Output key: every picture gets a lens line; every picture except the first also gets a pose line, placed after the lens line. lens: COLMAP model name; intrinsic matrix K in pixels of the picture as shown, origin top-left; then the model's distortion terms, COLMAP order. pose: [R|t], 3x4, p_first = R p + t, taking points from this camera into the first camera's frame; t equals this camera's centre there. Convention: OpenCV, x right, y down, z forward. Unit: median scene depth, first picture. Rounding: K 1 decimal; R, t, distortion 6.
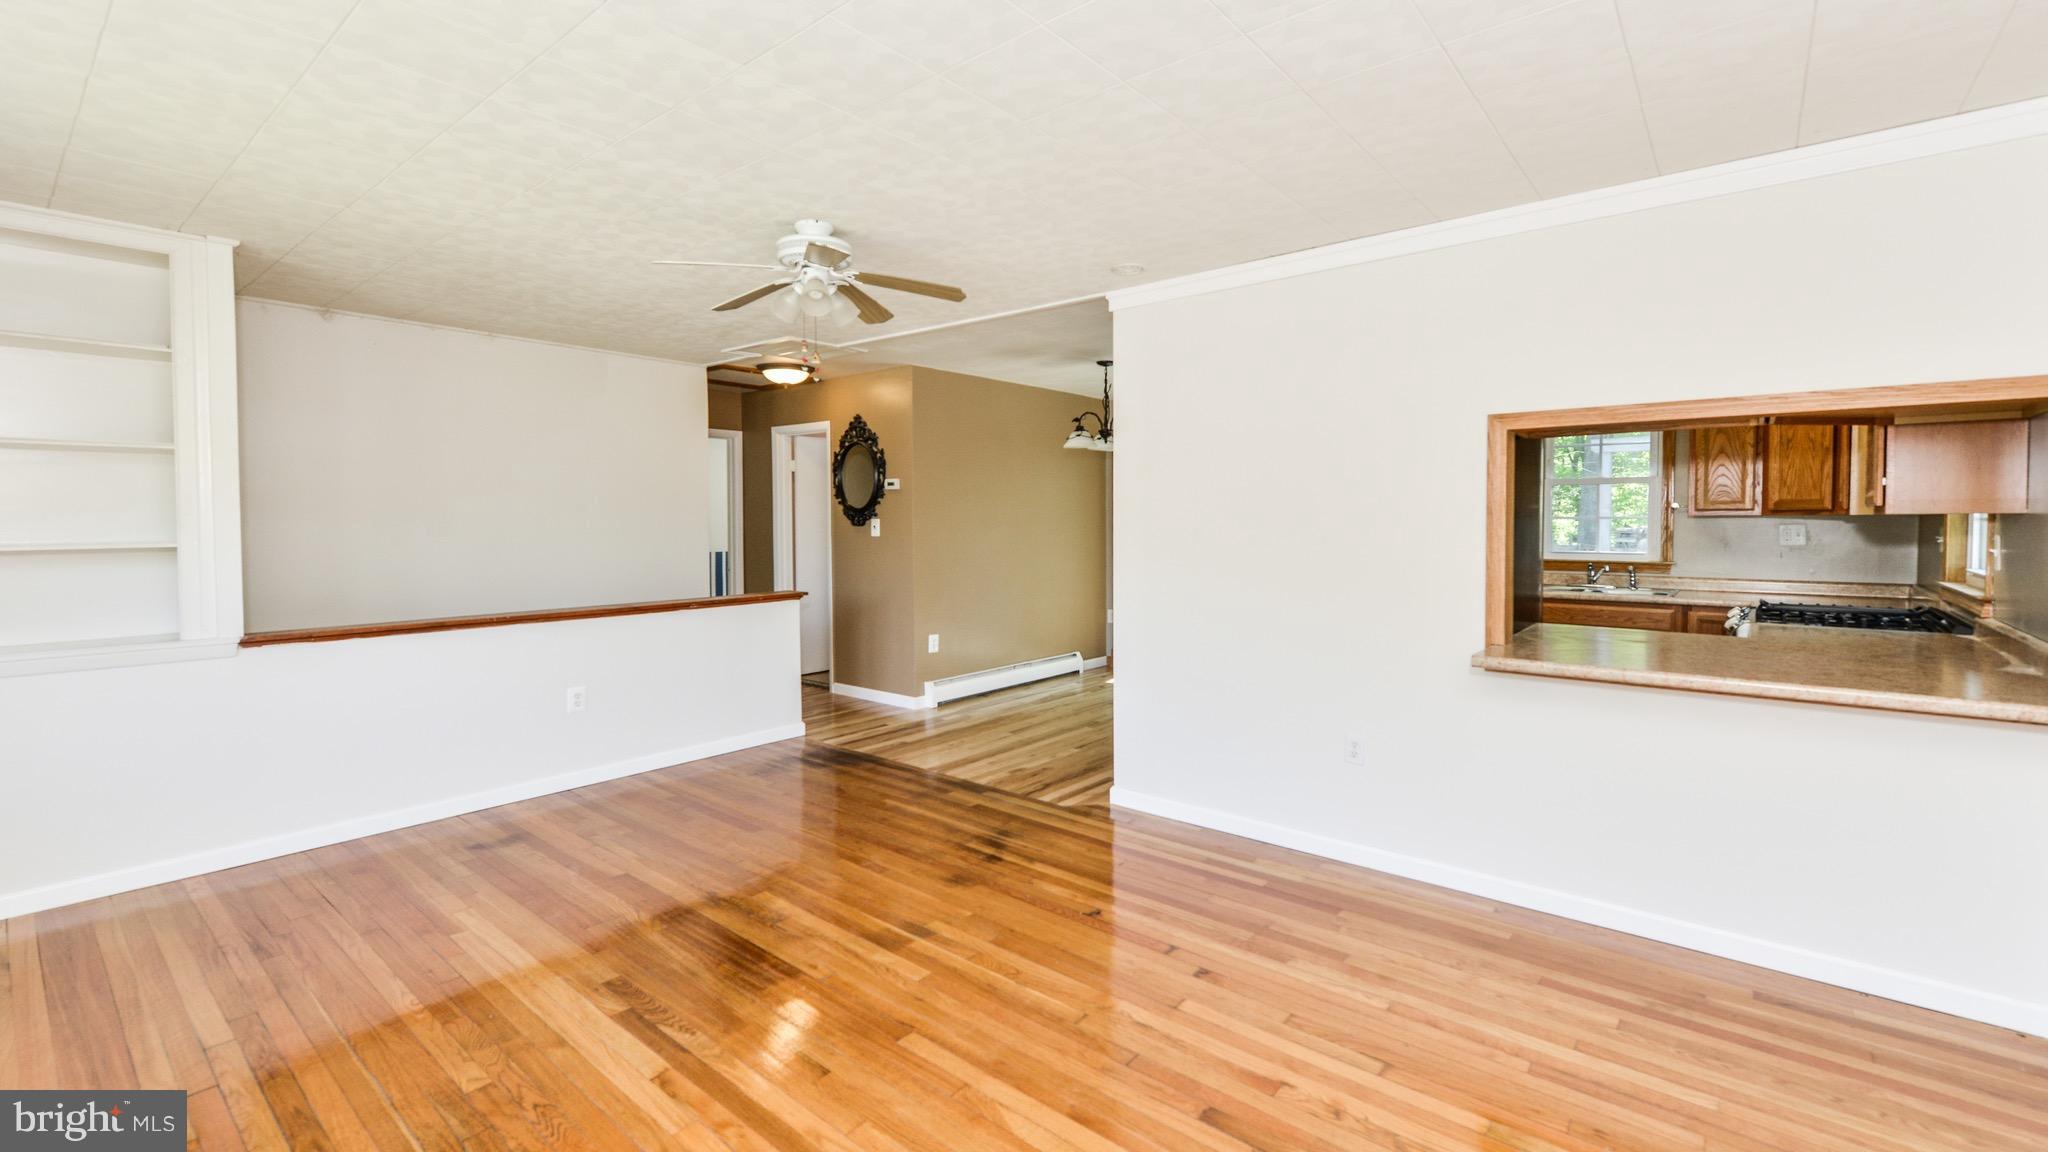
lens RADIAL K [[862.0, 0, 1006.1], [0, 862.0, 560.6], [0, 0, 1]] dist [0.001878, -0.001370]
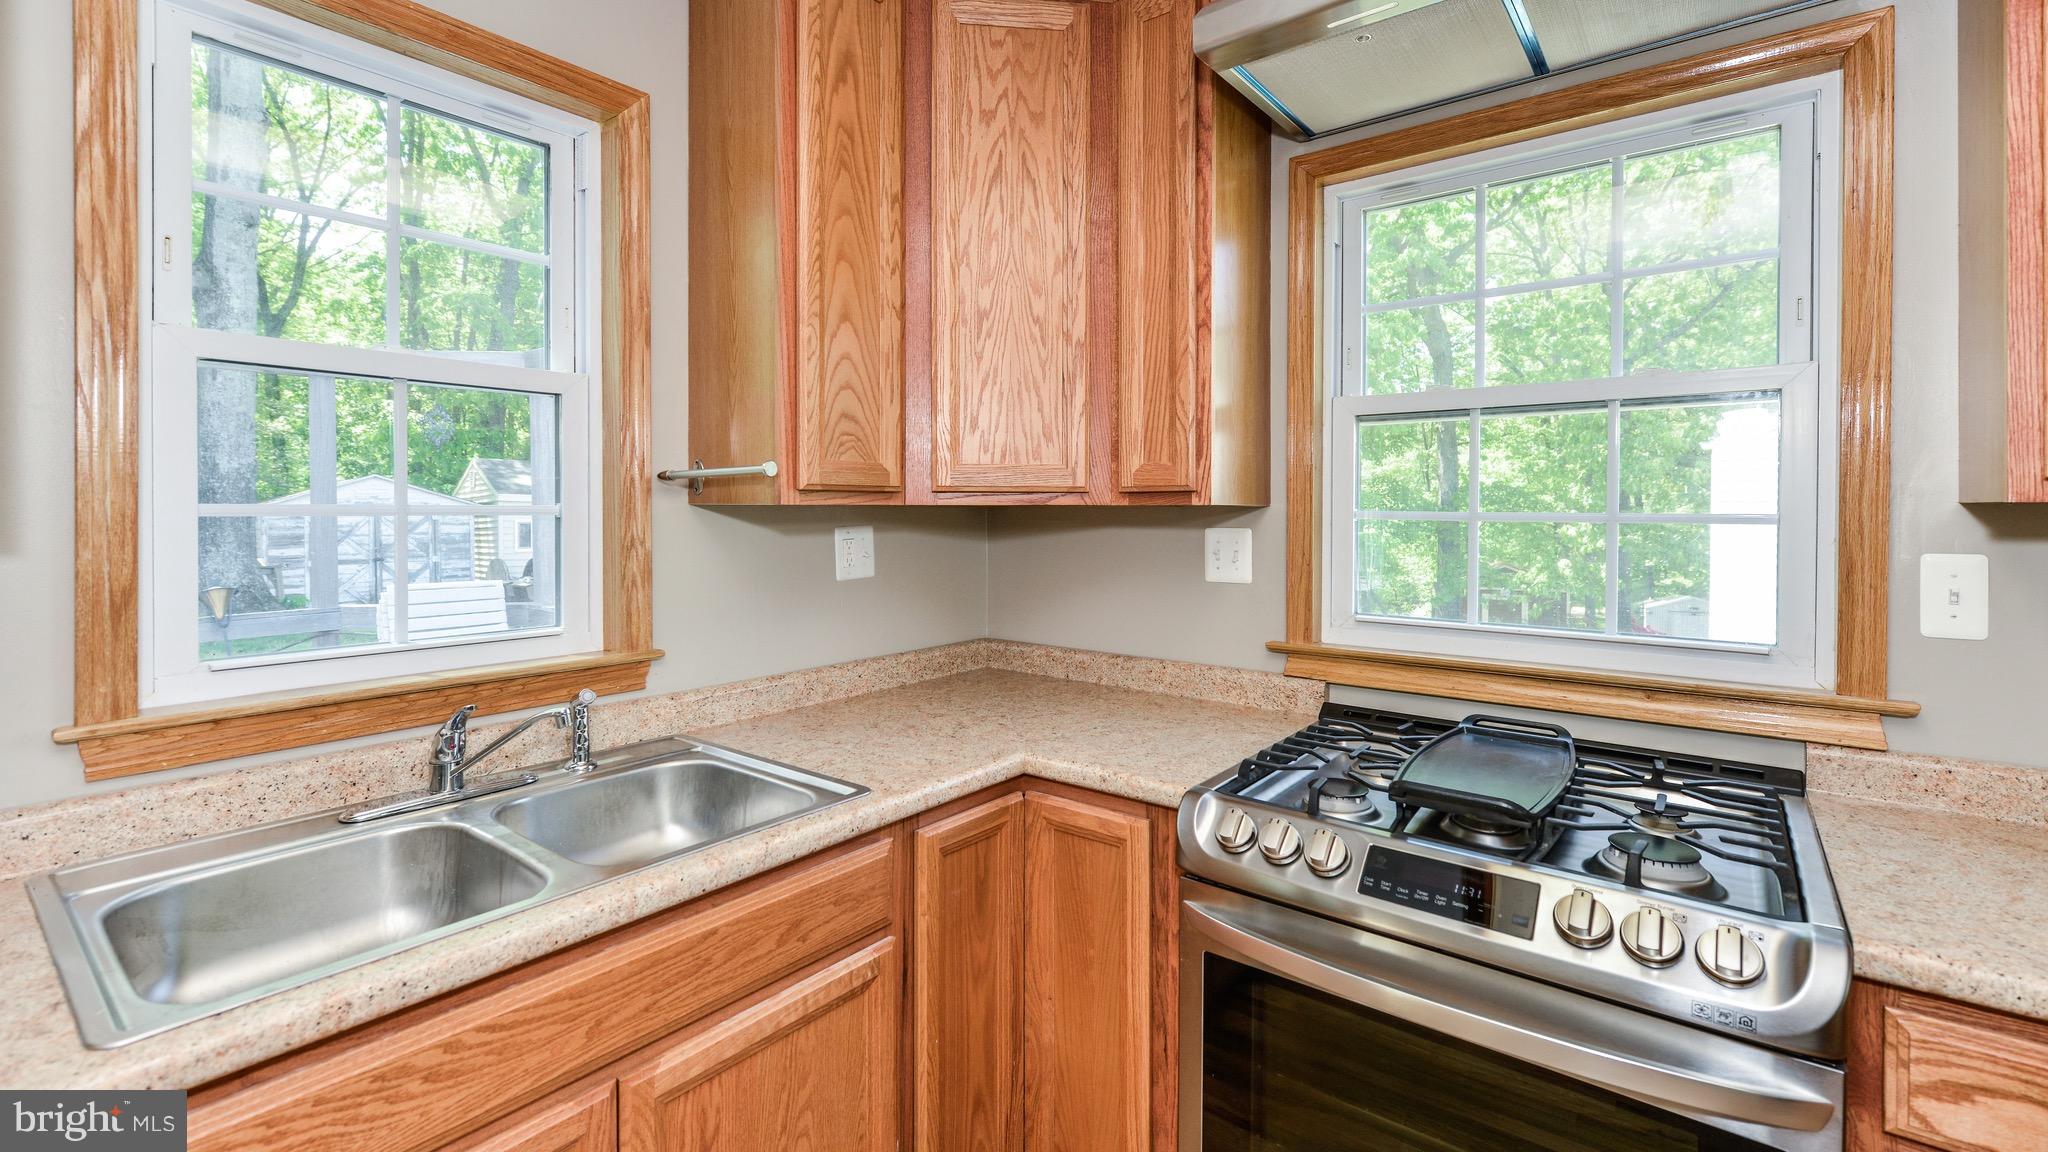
lens RADIAL K [[892.4, 0, 1014.3], [0, 892.4, 520.3], [0, 0, 1]] dist [-0.000940, -0.000090]
pose [[-0.029091, -0.004392, 0.999567, 0.419783], [0.051791, 0.998641, 0.005895, -0.039742], [-0.998234, 0.051940, -0.028824, 0.832716]]
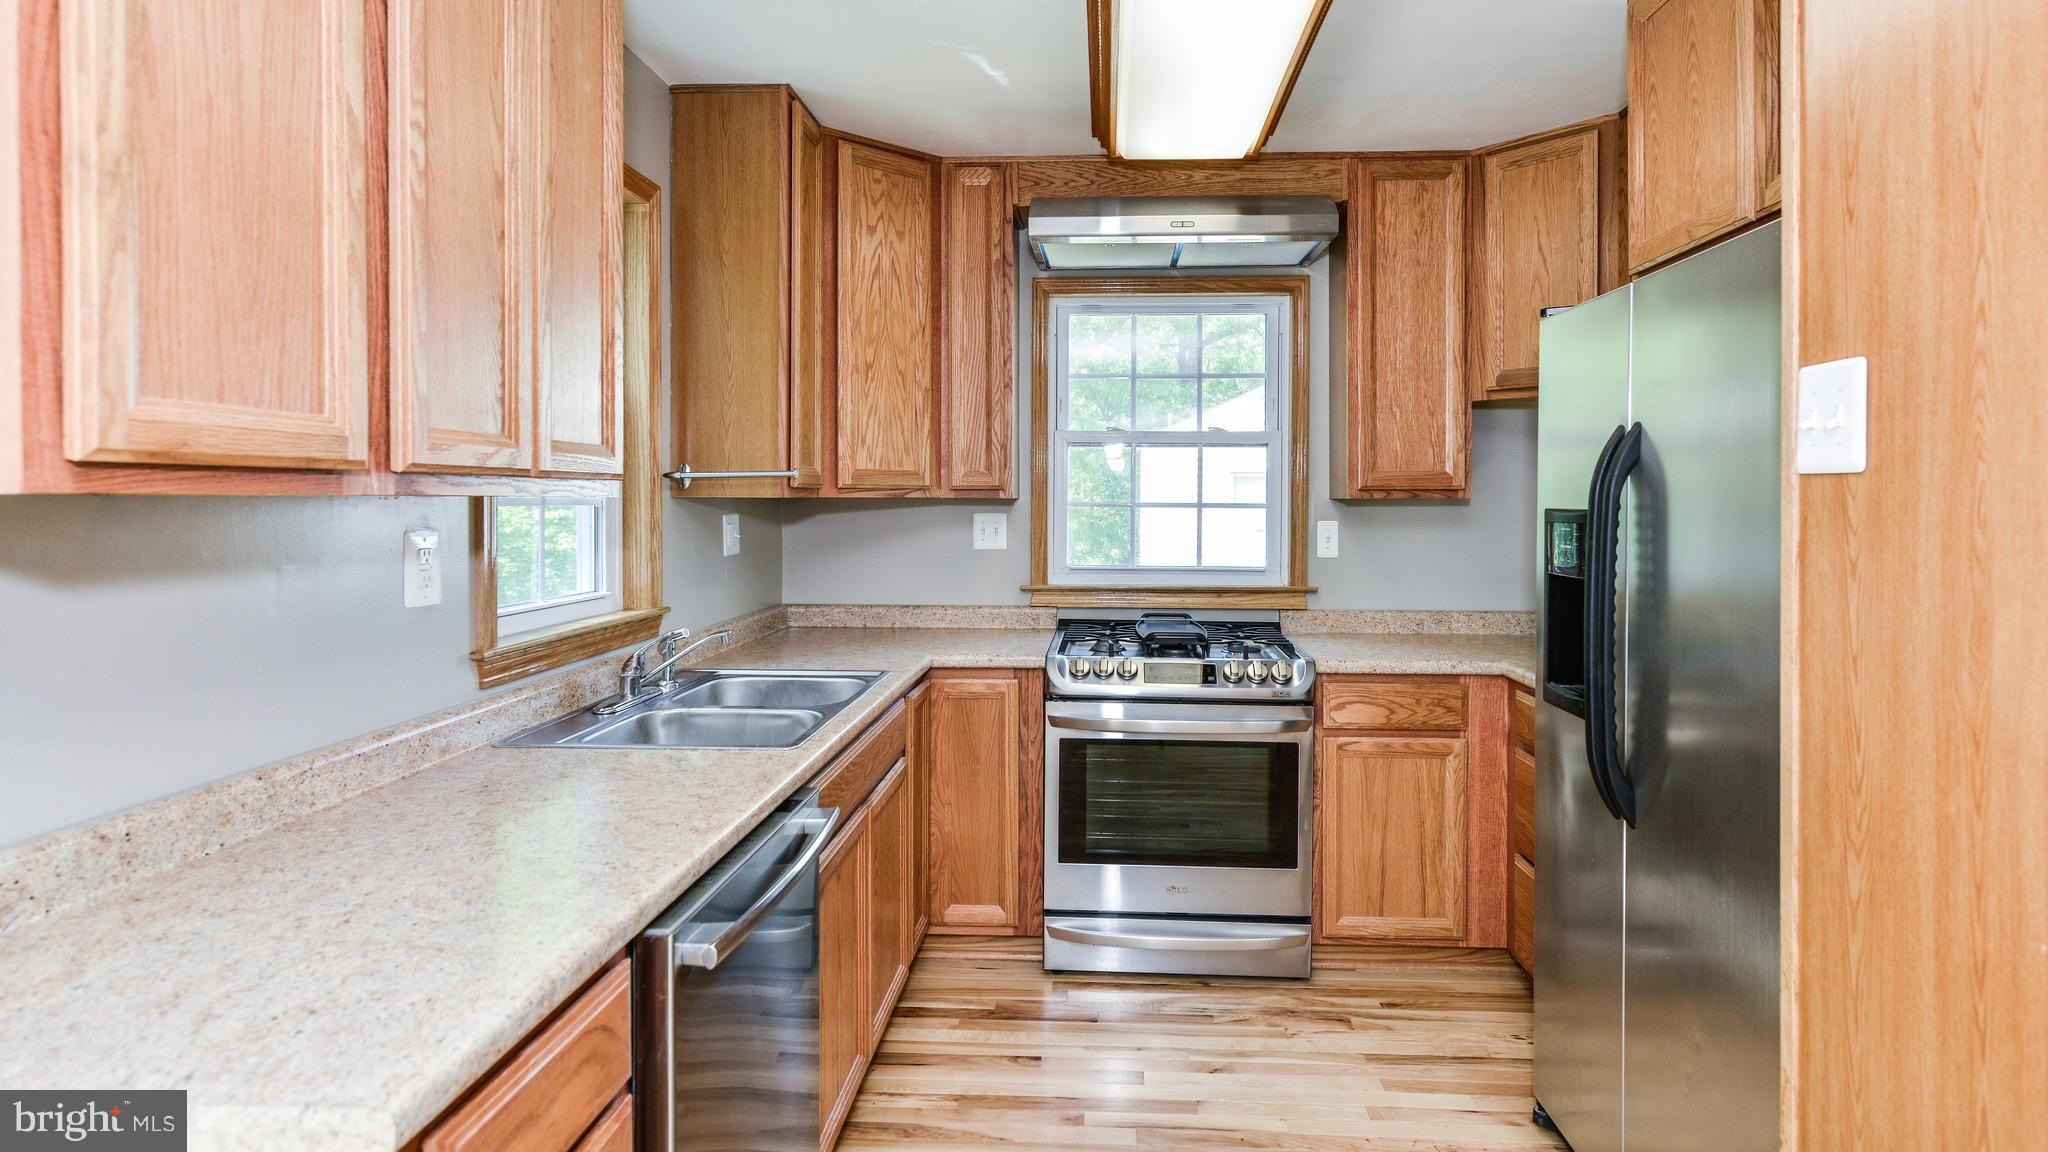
lens RADIAL K [[1051.2, 0, 1101.6], [0, 1051.2, 509.7], [0, 0, 1]] dist [0.003334, -0.000177]
pose [[-0.632556, -0.002036, 0.774512, 0.228449], [0.042416, 0.998405, 0.037267, -0.053635], [-0.773352, 0.056425, -0.631460, 1.103469]]
